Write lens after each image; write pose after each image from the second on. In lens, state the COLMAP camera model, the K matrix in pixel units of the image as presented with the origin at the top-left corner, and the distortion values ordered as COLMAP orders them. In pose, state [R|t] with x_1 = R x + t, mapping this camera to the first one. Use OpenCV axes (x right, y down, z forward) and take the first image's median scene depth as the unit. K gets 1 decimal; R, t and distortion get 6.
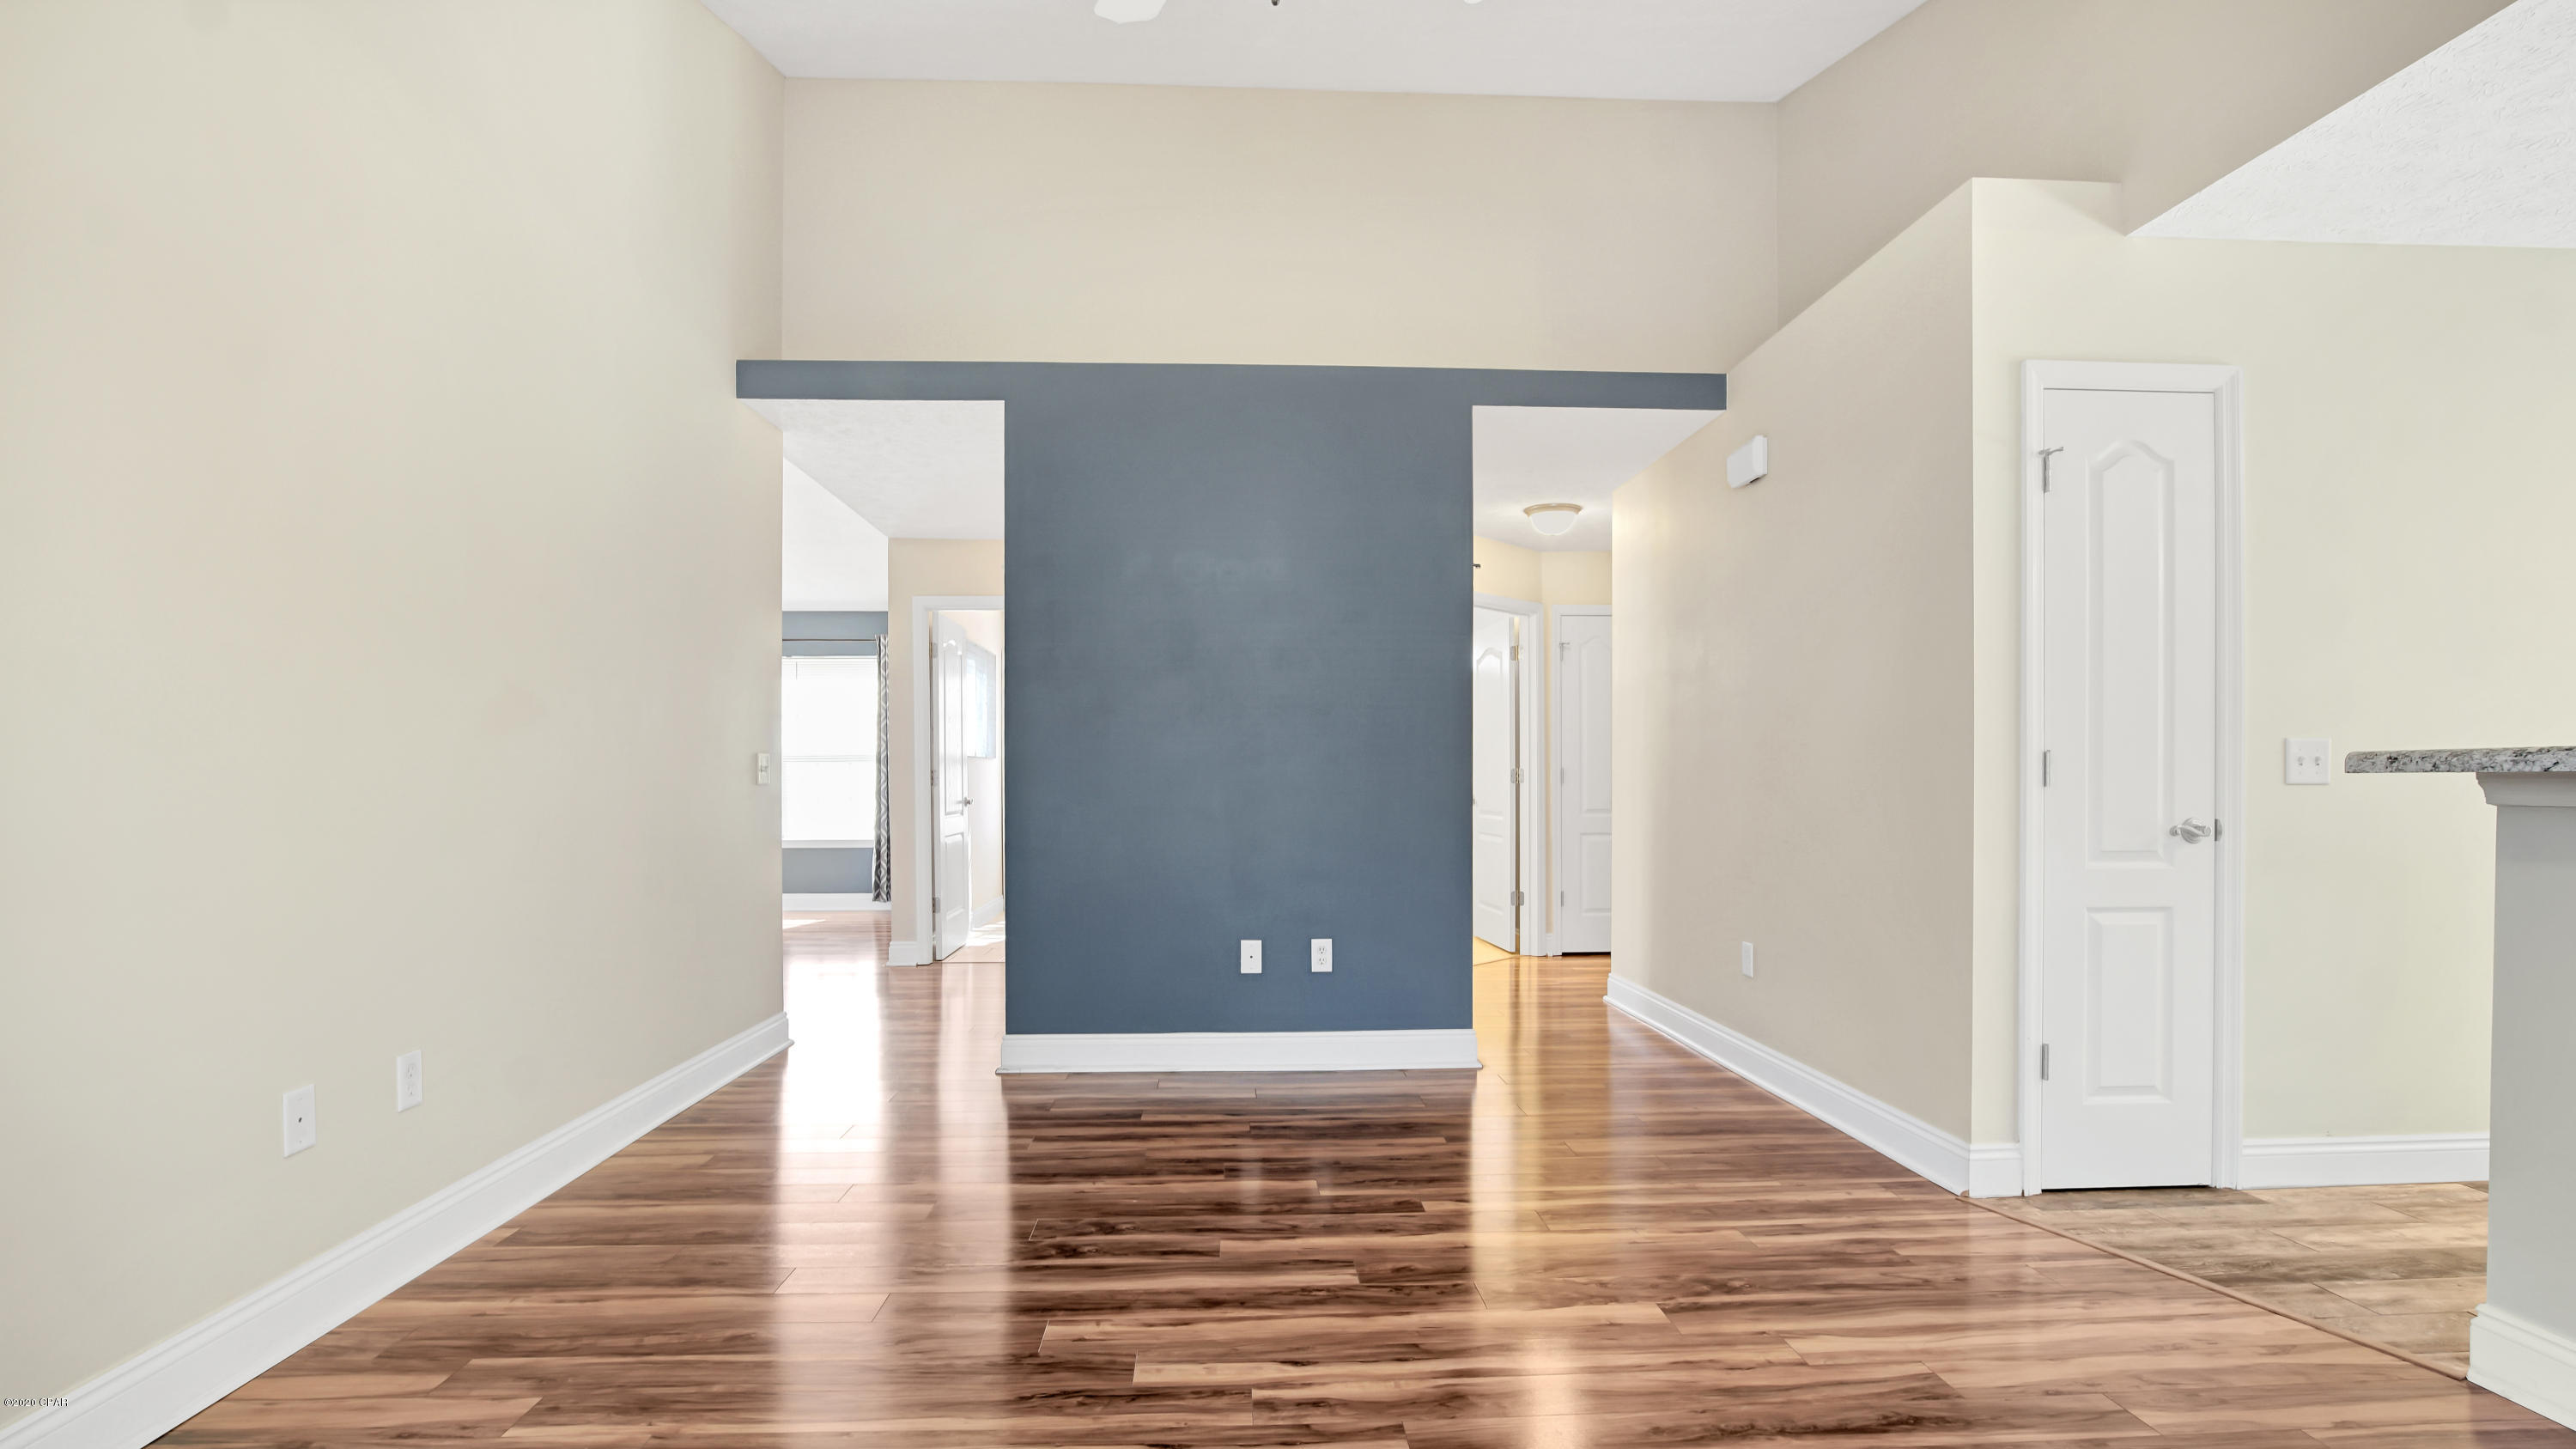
lens RADIAL K [[1191.6, 0, 1288.0], [0, 1191.6, 724.5], [0, 0, 1]] dist [-0.014095, 0.000376]
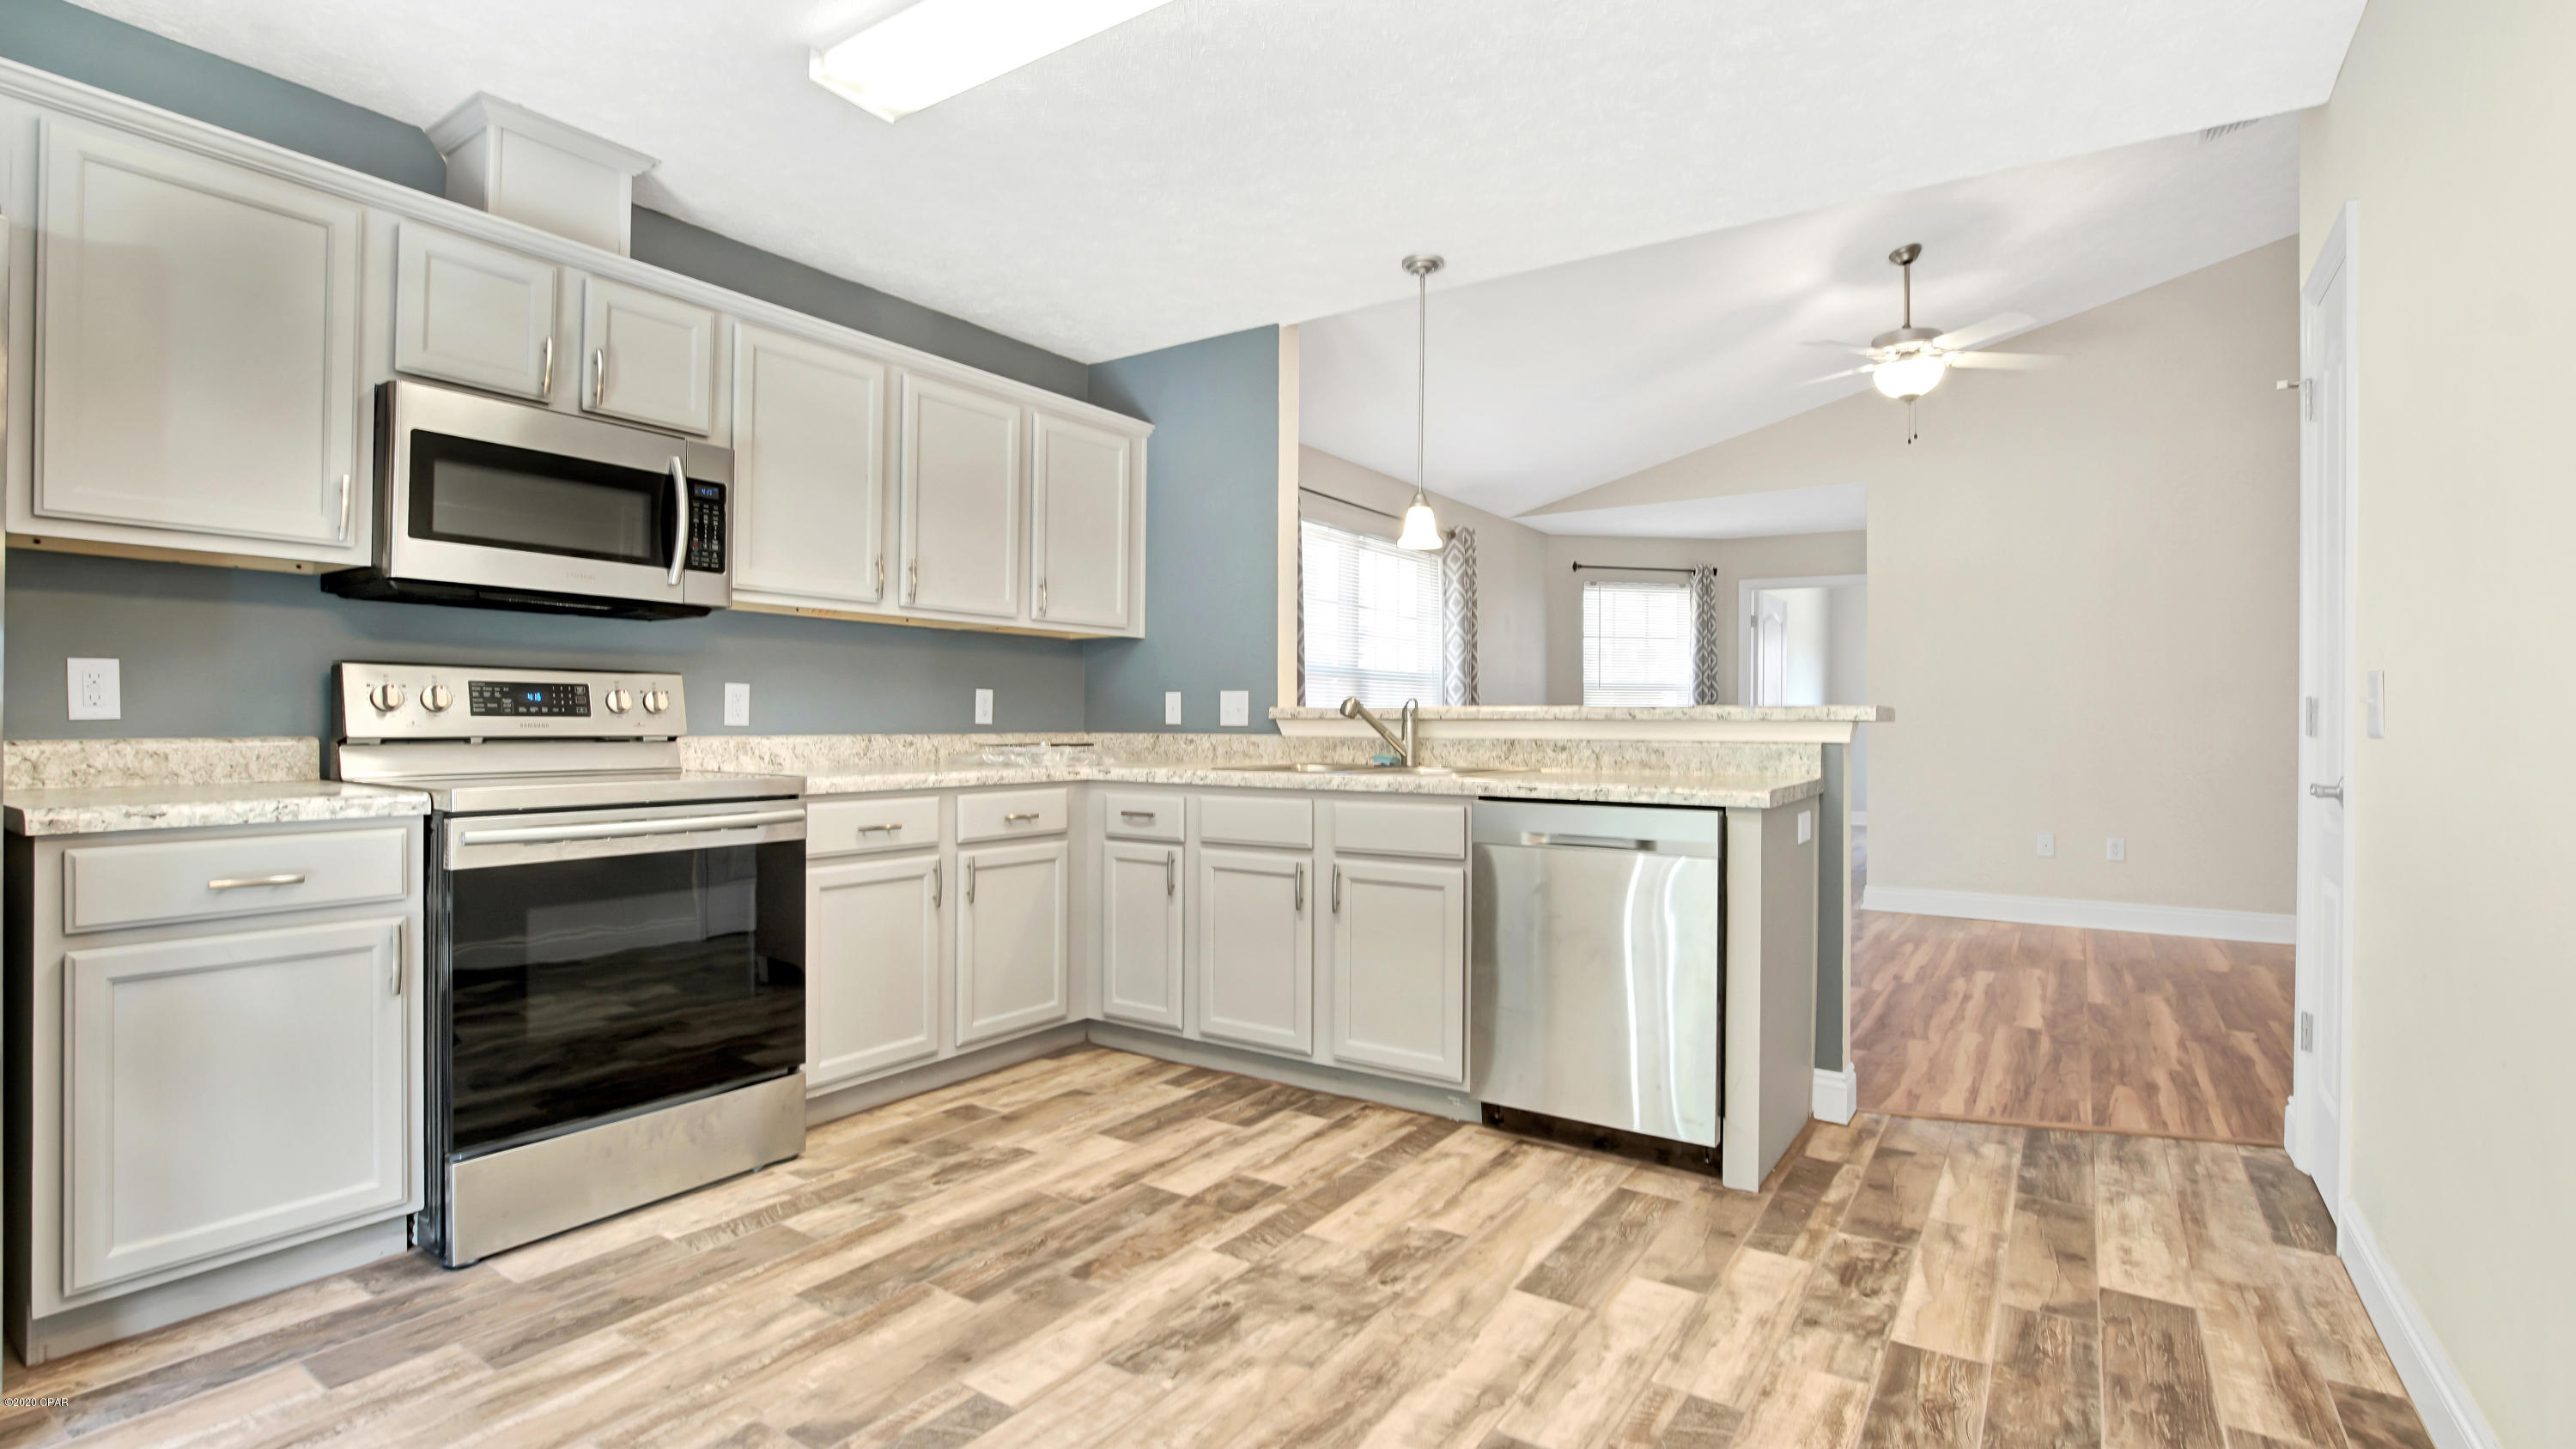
lens RADIAL K [[1191.3, 0, 1288.0], [0, 1191.3, 724.5], [0, 0, 1]] dist [-0.014095, 0.000376]
pose [[-0.595300, 0.001516, -0.803502, 2.310736], [0.035061, 0.999095, -0.024091, 0.047885], [0.802738, -0.042512, -0.594815, 1.150314]]
